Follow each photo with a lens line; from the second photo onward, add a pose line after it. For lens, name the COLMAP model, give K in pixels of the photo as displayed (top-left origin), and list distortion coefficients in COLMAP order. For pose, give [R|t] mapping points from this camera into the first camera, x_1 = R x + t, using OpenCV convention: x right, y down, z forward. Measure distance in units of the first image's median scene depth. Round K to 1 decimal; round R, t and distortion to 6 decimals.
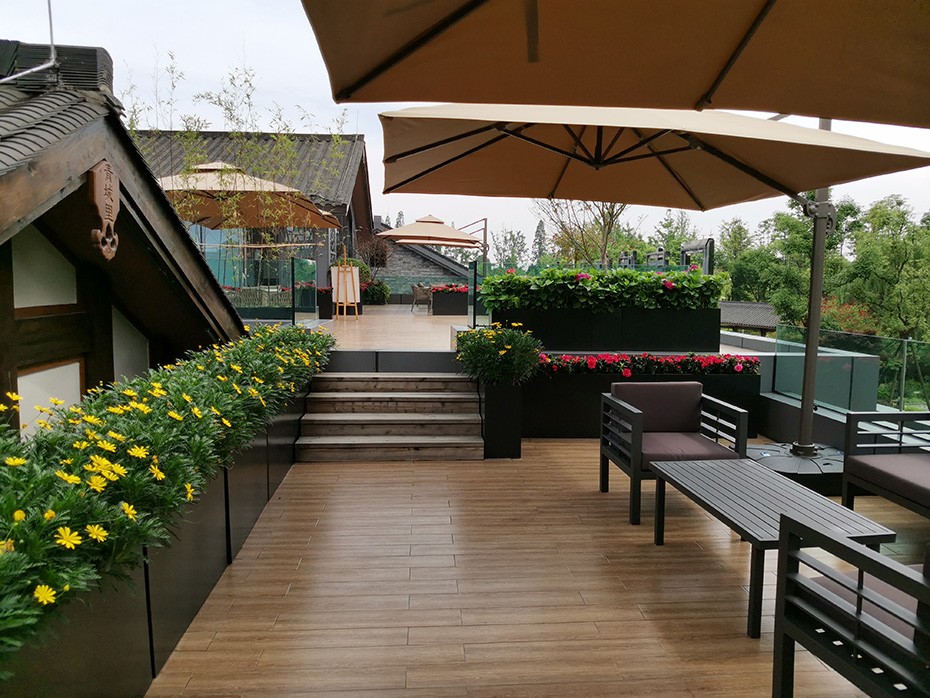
lens RADIAL K [[704.6, 0, 464.5], [0, 704.6, 349.5], [0, 0, 1]] dist [-0.037316, -0.002050]
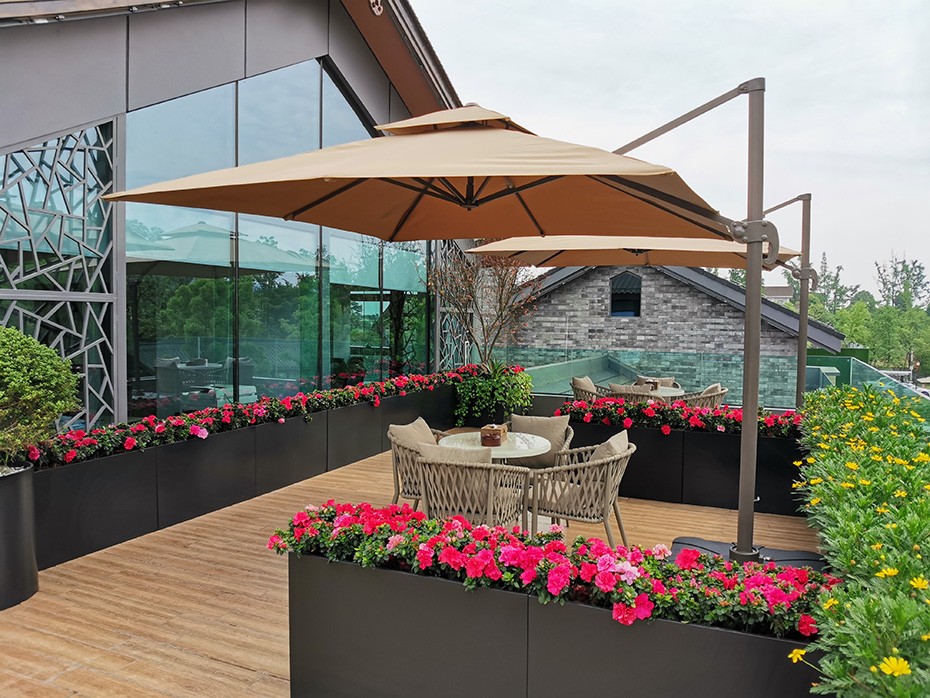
lens RADIAL K [[704.6, 0, 465.1], [0, 704.6, 346.5], [0, 0, 1]] dist [-0.037316, -0.002050]
pose [[0.879283, 0.017697, -0.475972, 0.008346], [-0.045878, 0.997810, -0.047653, -0.018201], [0.474086, 0.063737, 0.878169, 0.136307]]
